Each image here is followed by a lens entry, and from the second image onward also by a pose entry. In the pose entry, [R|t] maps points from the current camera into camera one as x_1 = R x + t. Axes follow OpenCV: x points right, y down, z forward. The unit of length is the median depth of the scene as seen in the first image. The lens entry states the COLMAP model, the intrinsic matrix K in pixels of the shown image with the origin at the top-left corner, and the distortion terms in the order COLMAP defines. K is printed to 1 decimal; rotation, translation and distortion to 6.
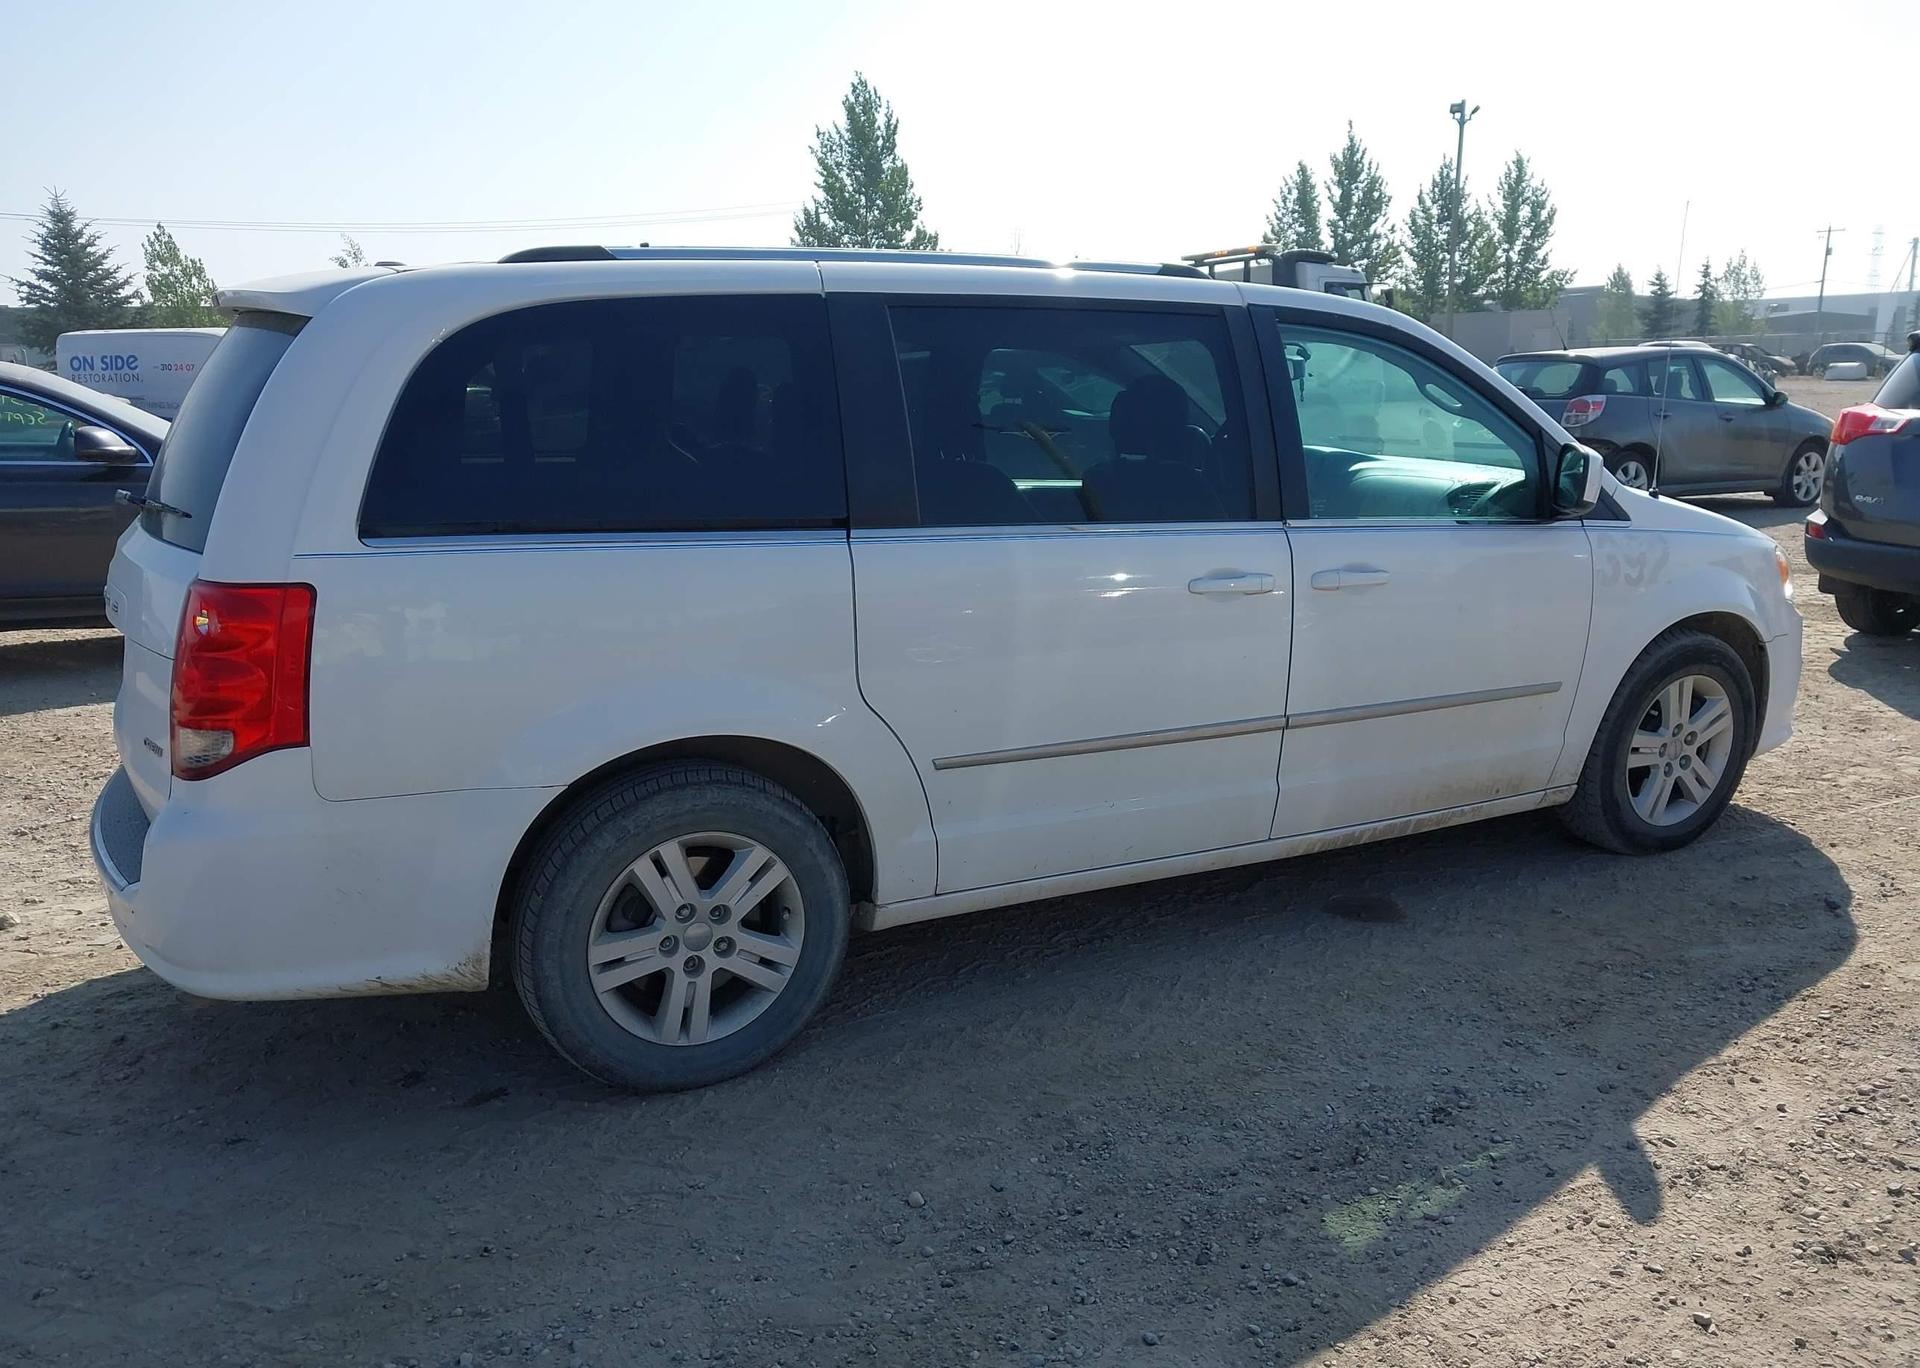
lens RADIAL K [[1548.2, 0, 975.8], [0, 1548.2, 694.2], [0, 0, 1]] dist [0.041779, -0.055231]
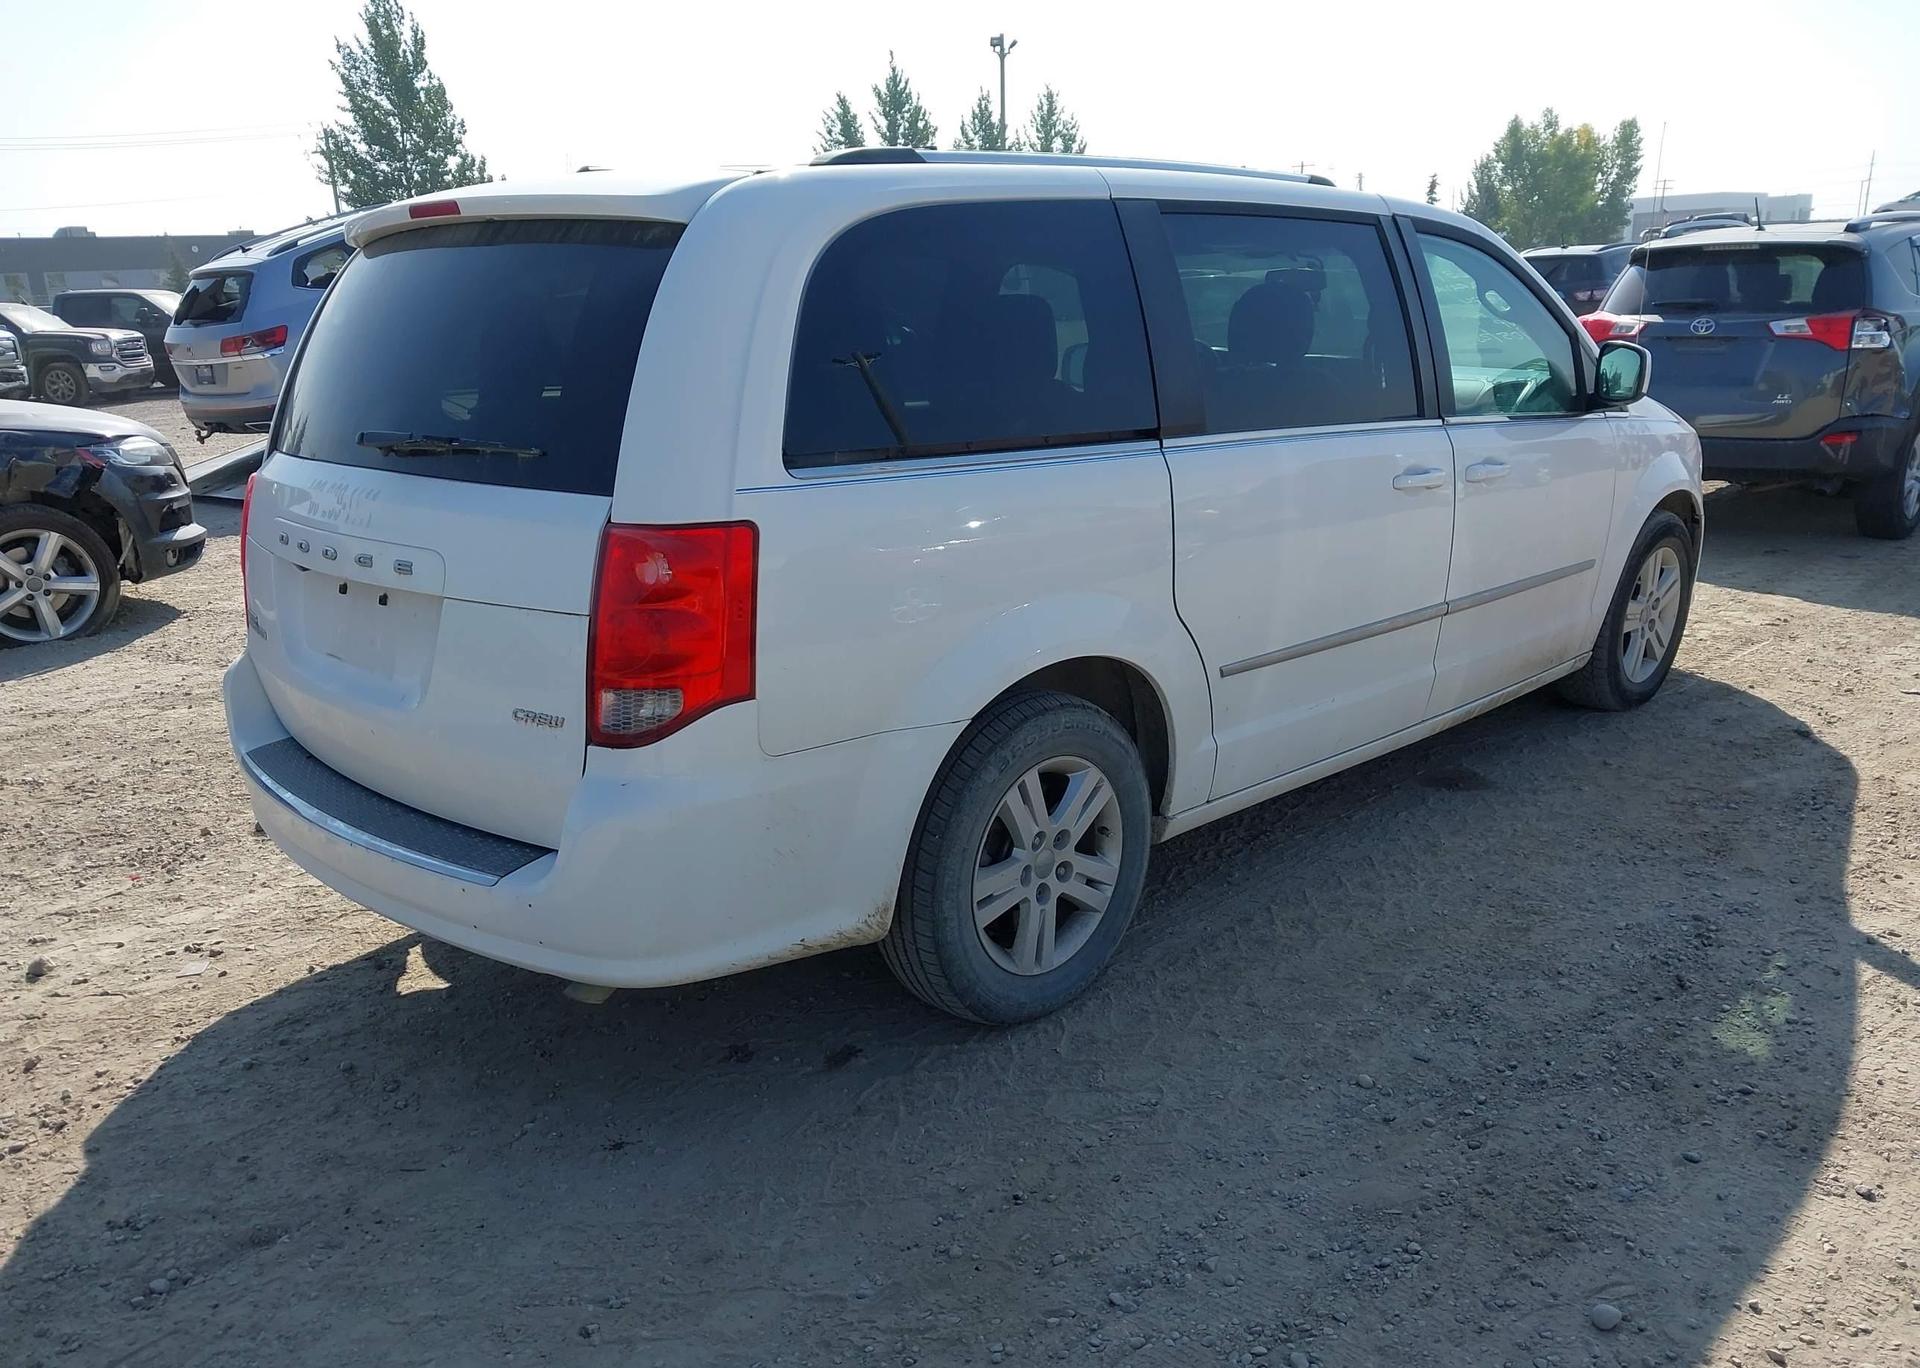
lens RADIAL K [[1548.2, 0, 971.4], [0, 1548.2, 694.5], [0, 0, 1]] dist [0.041779, -0.055231]
pose [[0.956110, -0.090034, 0.278831, -0.411269], [0.078694, 0.995561, 0.051623, -0.003981], [-0.282242, -0.027415, 0.958952, 0.063851]]
